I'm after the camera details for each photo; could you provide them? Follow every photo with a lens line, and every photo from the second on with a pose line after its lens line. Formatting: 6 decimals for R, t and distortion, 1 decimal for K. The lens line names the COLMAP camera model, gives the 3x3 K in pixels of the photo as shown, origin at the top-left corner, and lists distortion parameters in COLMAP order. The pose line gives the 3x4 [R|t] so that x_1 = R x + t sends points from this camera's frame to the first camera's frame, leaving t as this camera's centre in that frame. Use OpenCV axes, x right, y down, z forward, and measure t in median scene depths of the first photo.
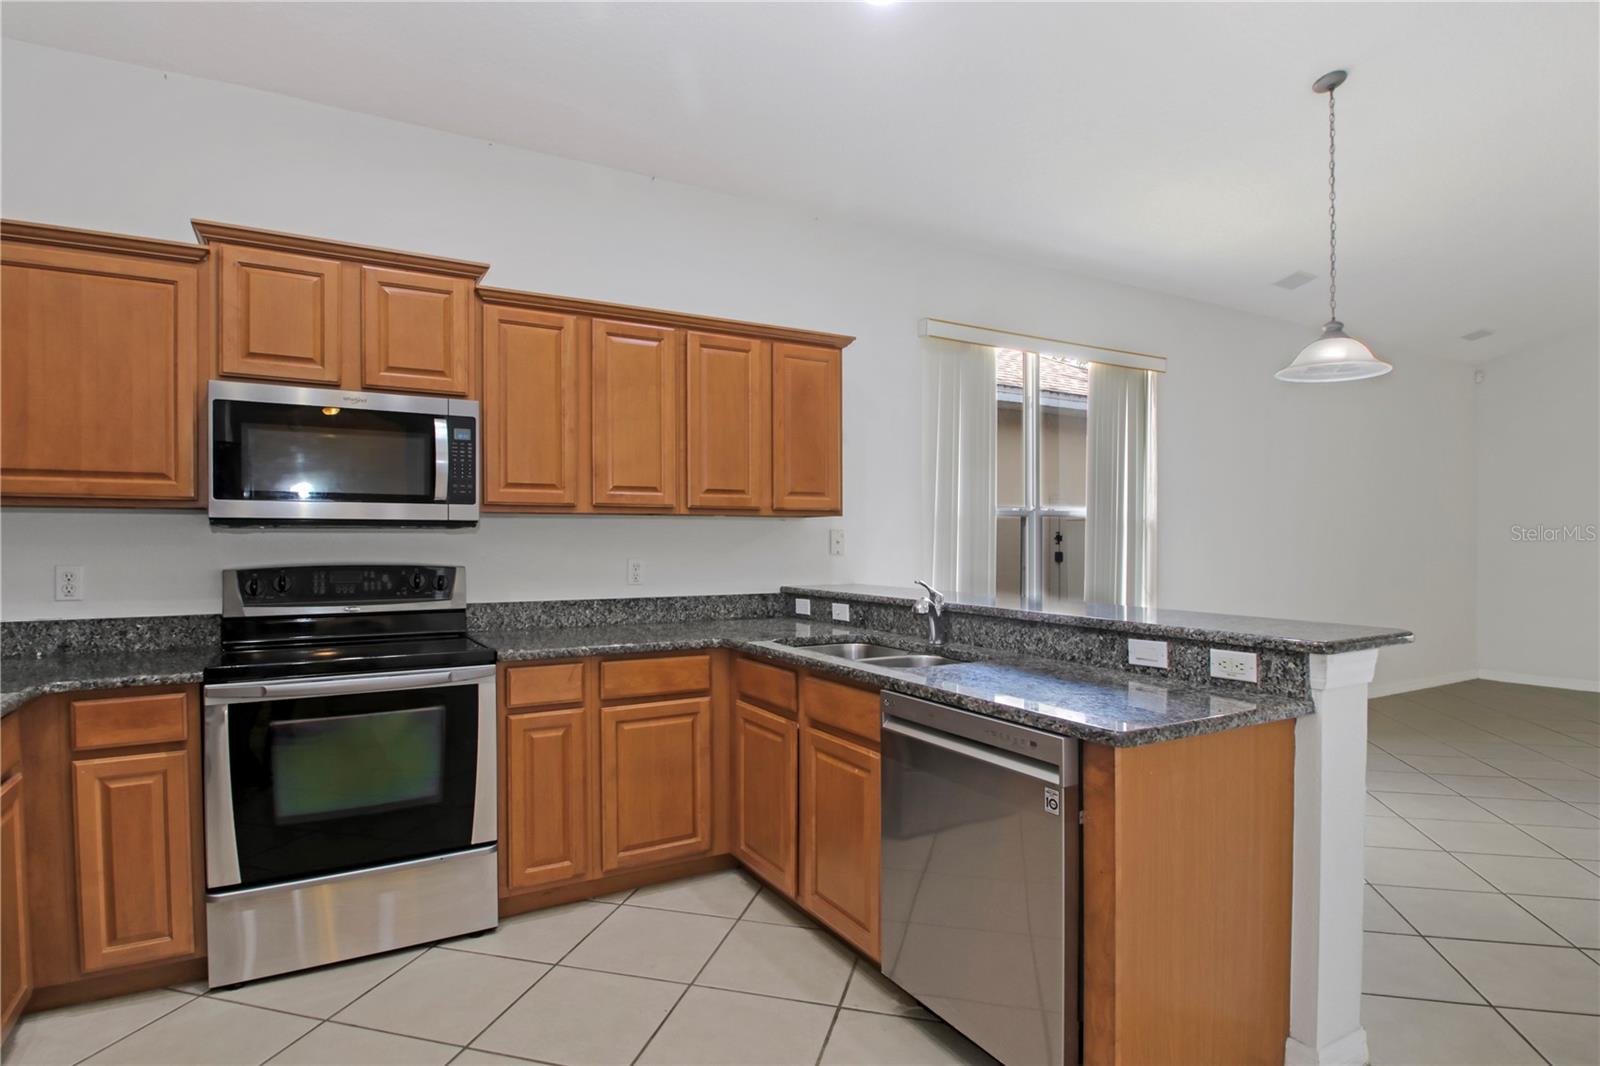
lens RADIAL K [[821.4, 0, 800.0], [0, 821.4, 533.0], [0, 0, 1]] dist [0.001346, -0.018716]
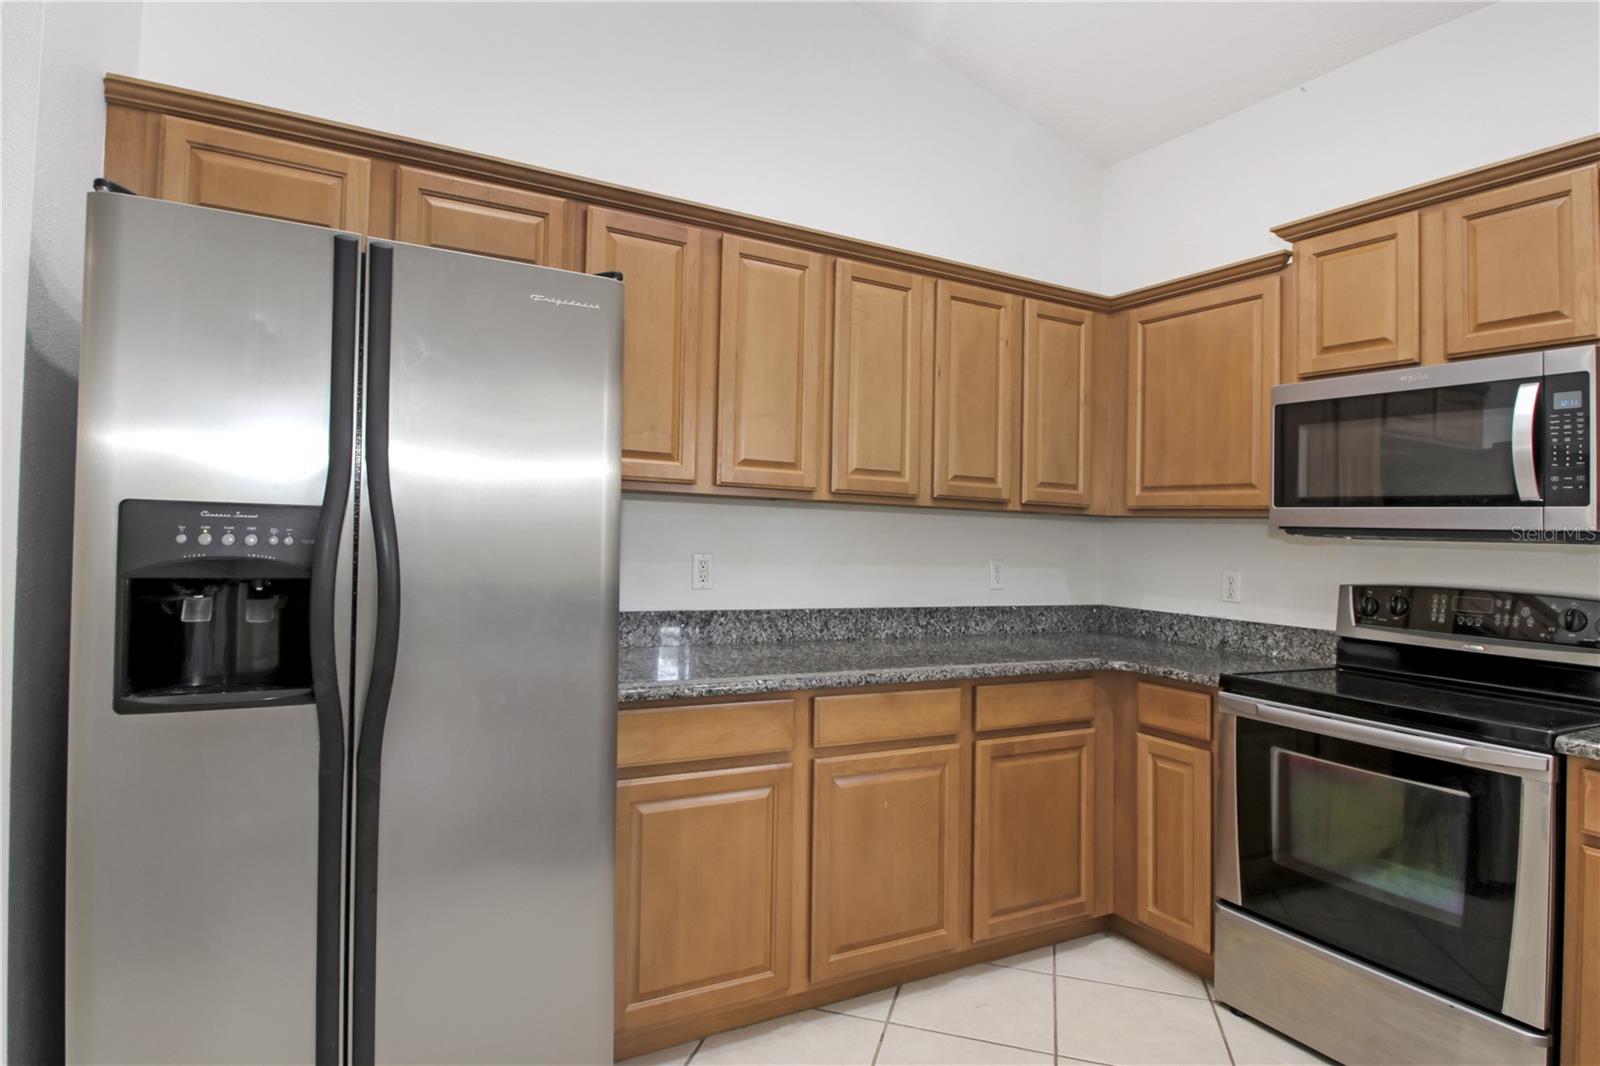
lens RADIAL K [[893.5, 0, 788.8], [0, 893.5, 518.5], [0, 0, 1]] dist [0.032264, -0.029689]
pose [[-0.025820, -0.013112, -0.999581, 0.334830], [-0.026566, 0.999570, -0.012426, 0.000215], [0.999314, 0.026234, -0.026157, 0.407177]]
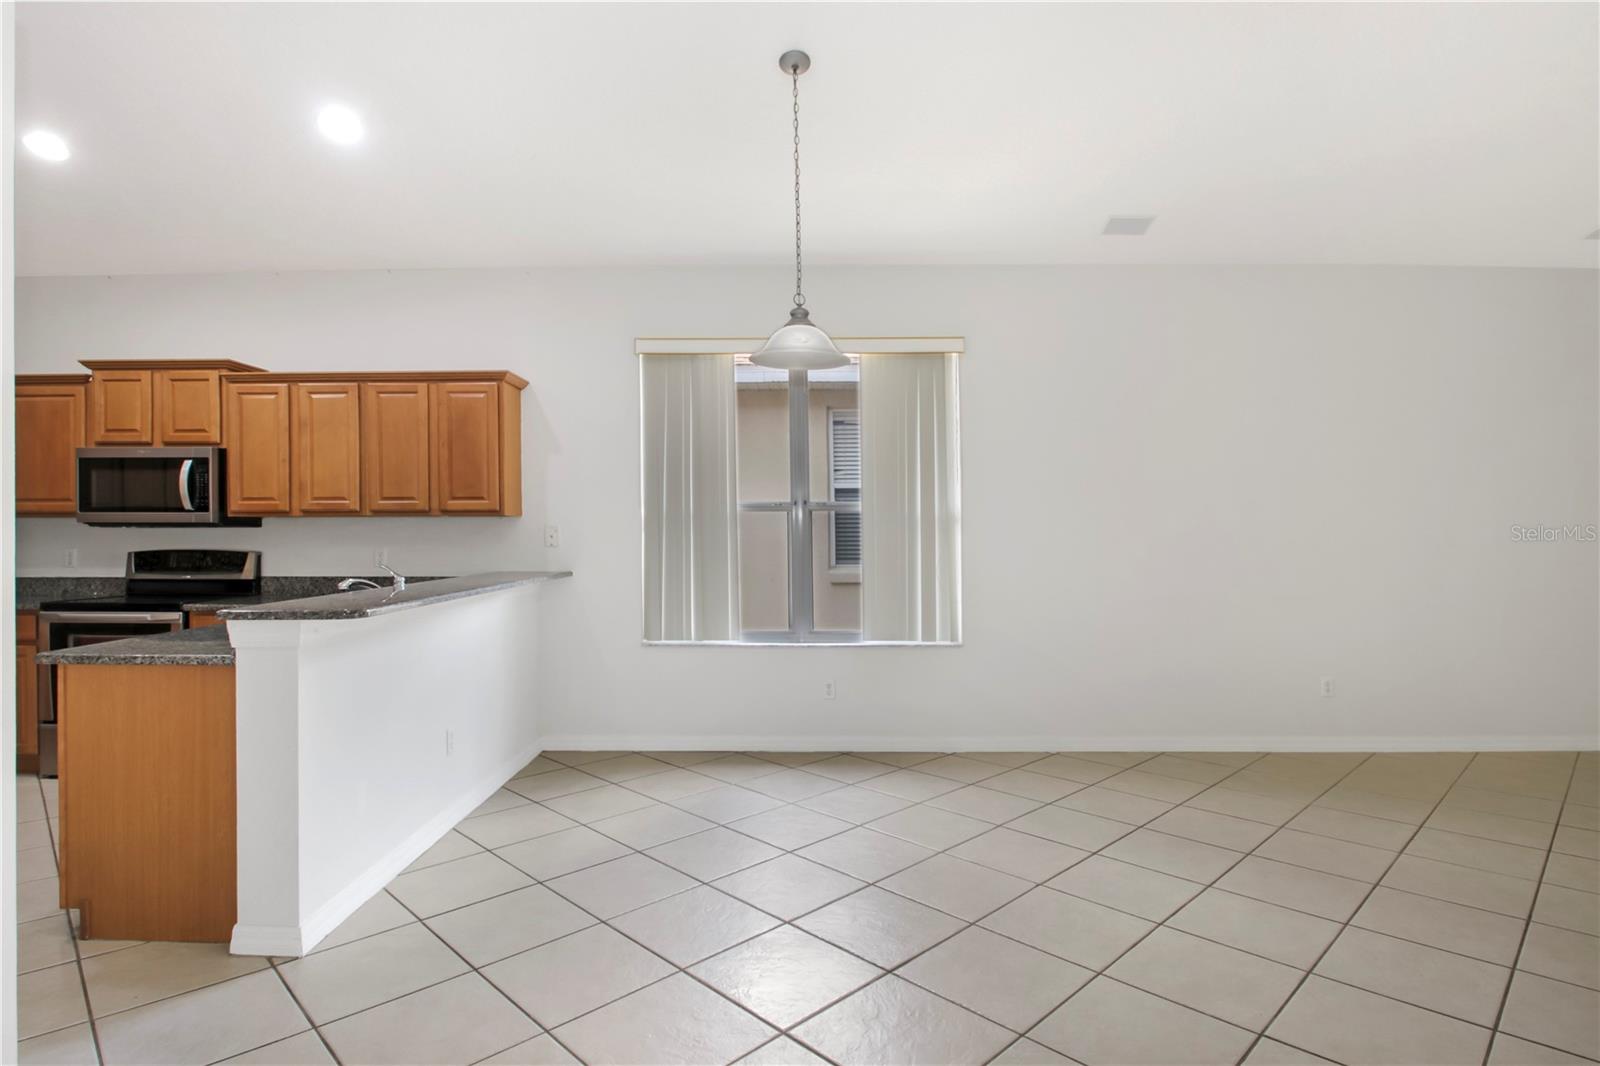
lens RADIAL K [[828.1, 0, 812.6], [0, 828.1, 512.5], [0, 0, 1]] dist [0.003945, -0.019462]
pose [[0.866068, -0.013518, -0.499743, 1.464421], [0.004503, 0.999805, -0.019241, 0.001750], [0.499906, 0.014414, 0.865960, 0.210136]]
